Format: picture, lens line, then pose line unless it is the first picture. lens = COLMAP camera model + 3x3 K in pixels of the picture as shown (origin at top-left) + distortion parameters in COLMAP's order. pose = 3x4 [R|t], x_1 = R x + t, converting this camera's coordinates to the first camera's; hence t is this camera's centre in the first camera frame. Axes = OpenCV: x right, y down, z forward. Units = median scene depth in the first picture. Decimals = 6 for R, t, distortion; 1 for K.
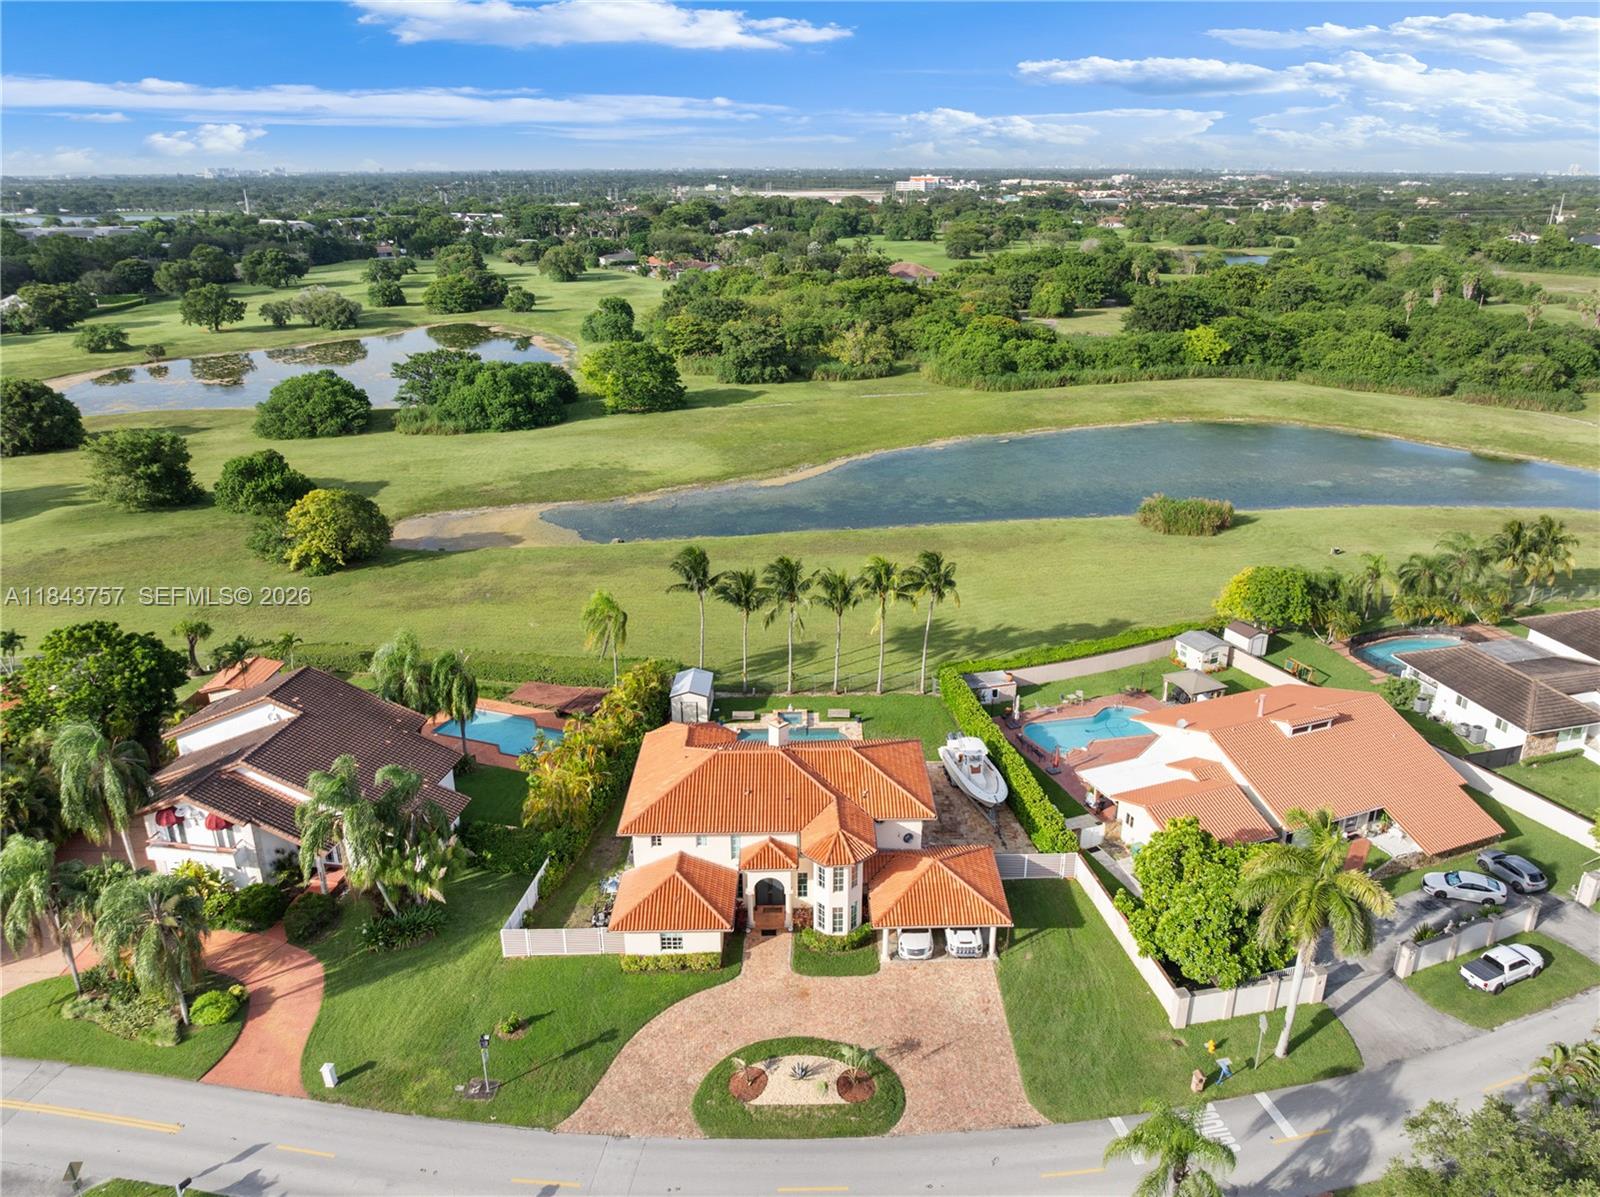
lens RADIAL K [[1143.8, 0, 827.4], [0, 1143.8, 598.1], [0, 0, 1]] dist [-0.041053, 0.006519]
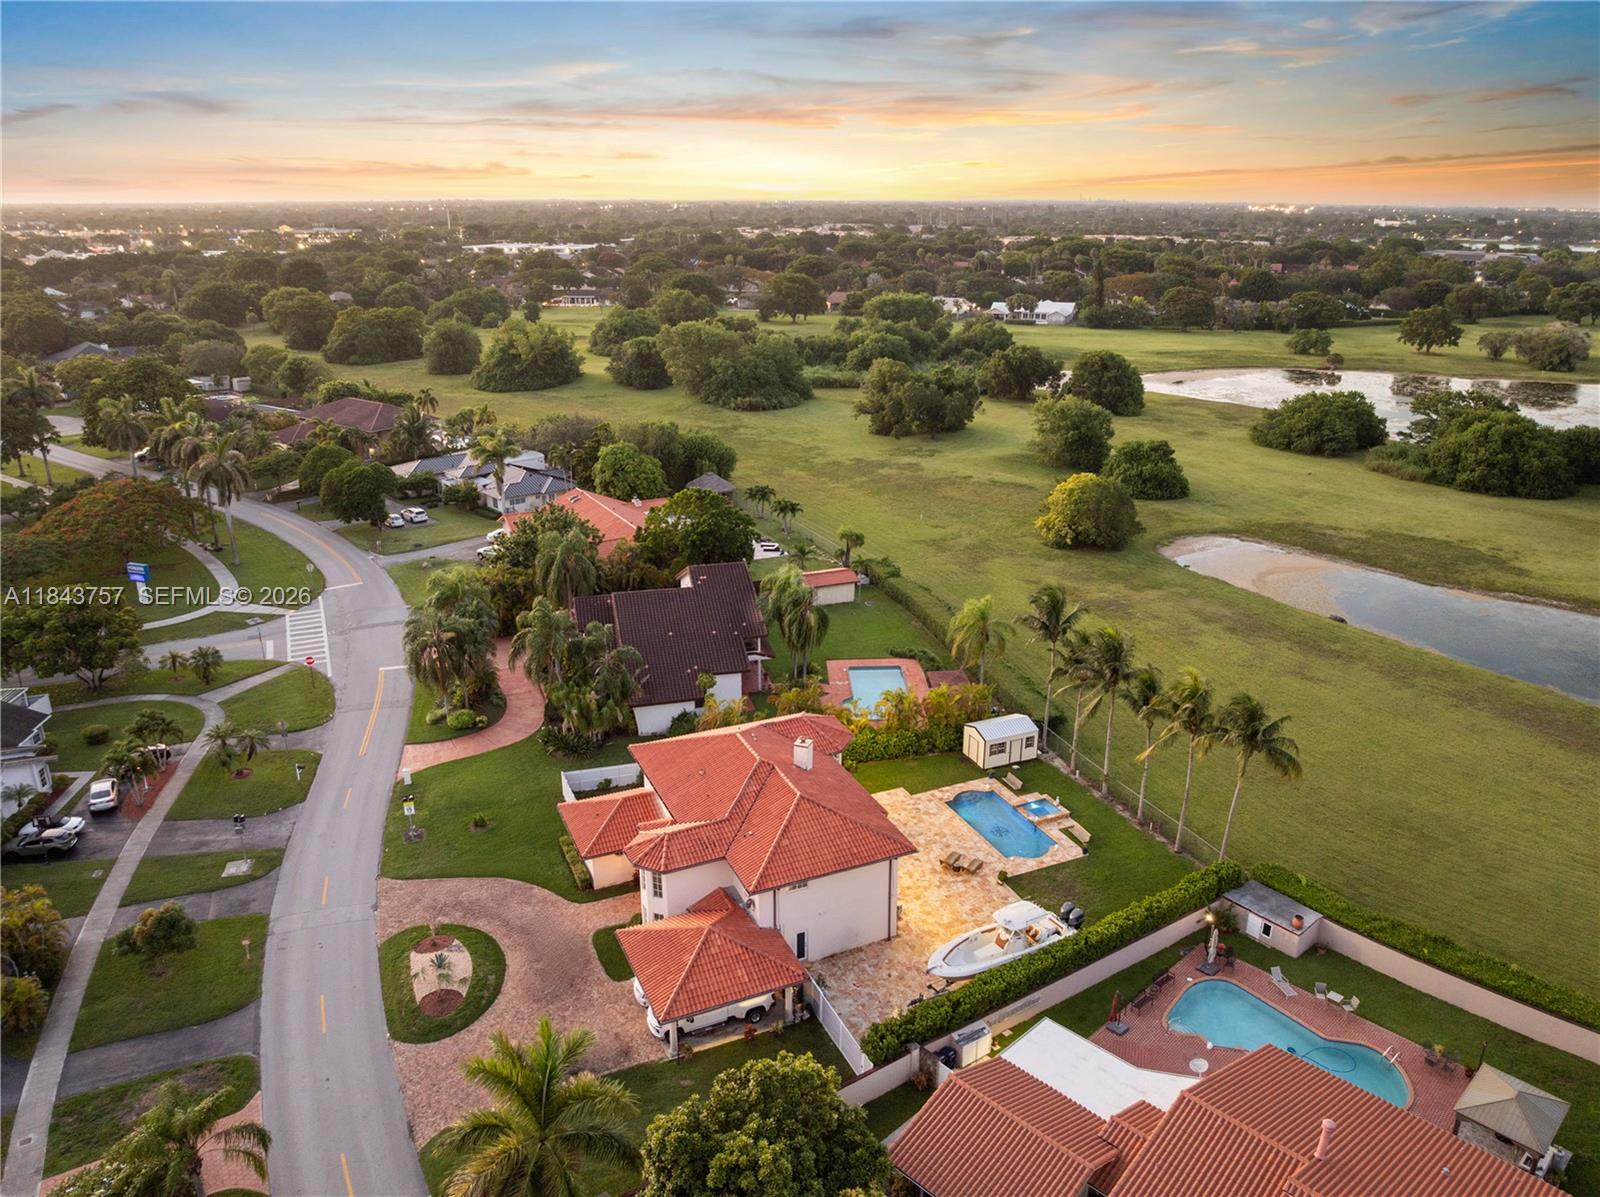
lens RADIAL K [[1121.5, 0, 800.0], [0, 1121.5, 598.5], [0, 0, 1]] dist [-0.030960, 0.001407]
pose [[0.402725, 0.314212, -0.859700, 0.579399], [-0.330623, 0.925757, 0.183476, -0.135372], [0.853523, 0.210346, 0.476711, 0.444132]]
